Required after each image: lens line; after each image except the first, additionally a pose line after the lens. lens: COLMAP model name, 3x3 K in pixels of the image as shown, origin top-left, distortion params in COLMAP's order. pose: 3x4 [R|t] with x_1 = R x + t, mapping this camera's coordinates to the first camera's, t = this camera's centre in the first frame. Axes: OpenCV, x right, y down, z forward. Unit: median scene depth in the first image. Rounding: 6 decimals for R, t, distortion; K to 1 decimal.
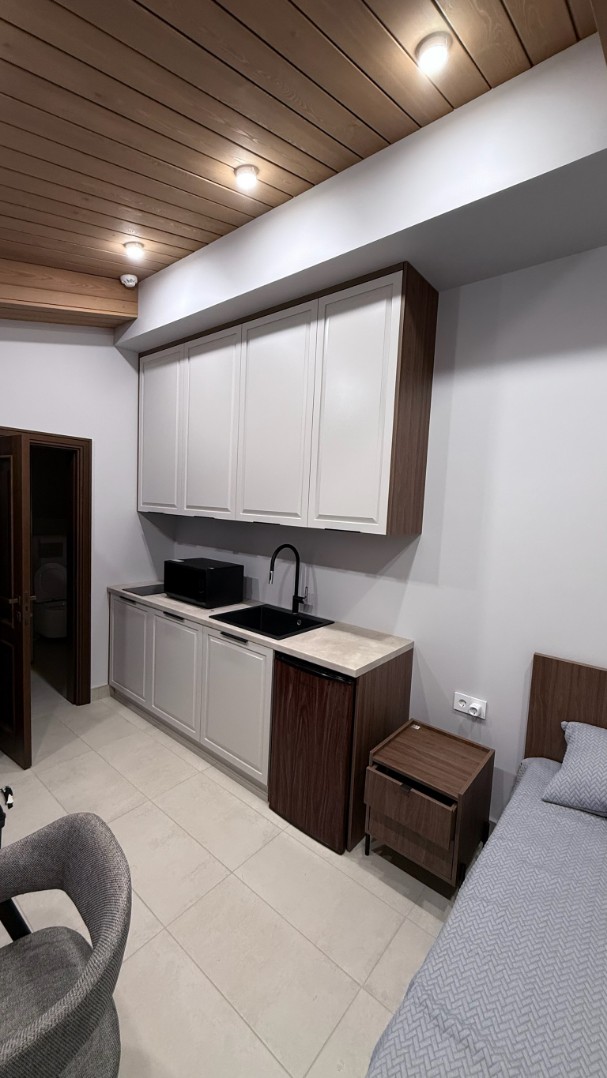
lens RADIAL K [[435.6, 0, 297.4], [0, 435.6, 538.9], [0, 0, 1]] dist [-0.006588, -0.000357]
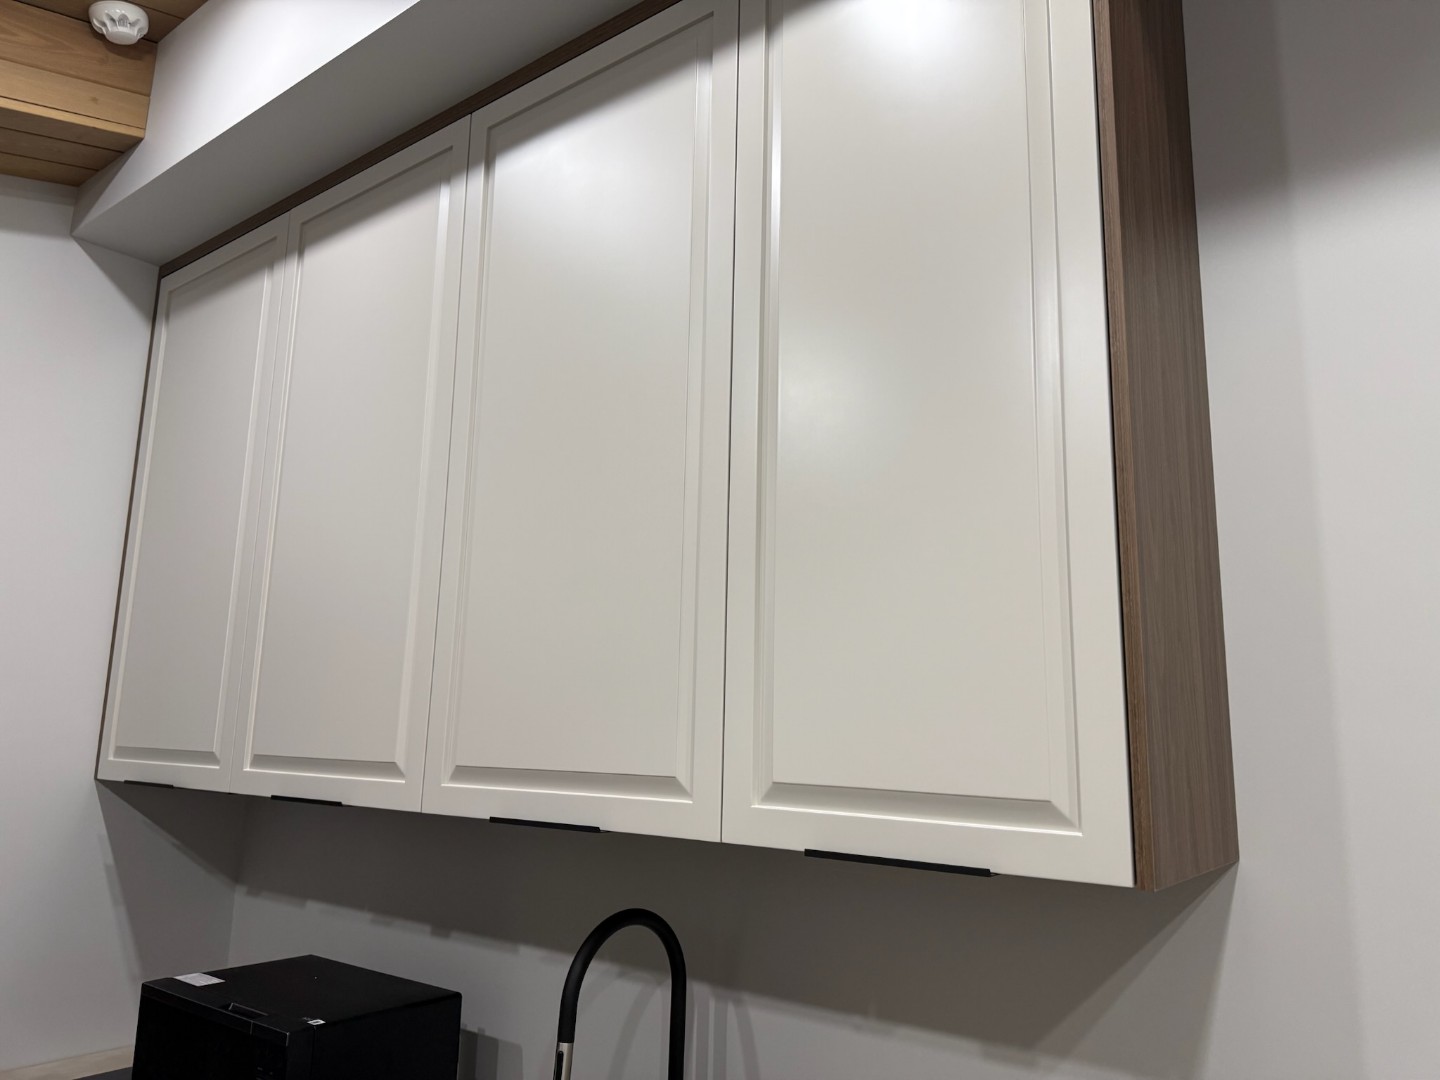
lens RADIAL K [[996.2, 0, 725.0], [0, 996.2, 534.1], [0, 0, 1]] dist [0.027953, -0.024881]
pose [[0.997917, -0.014593, 0.062836, -0.004583], [0.031272, 0.961404, -0.273357, -0.031845], [-0.056421, 0.274753, 0.959858, 0.384790]]
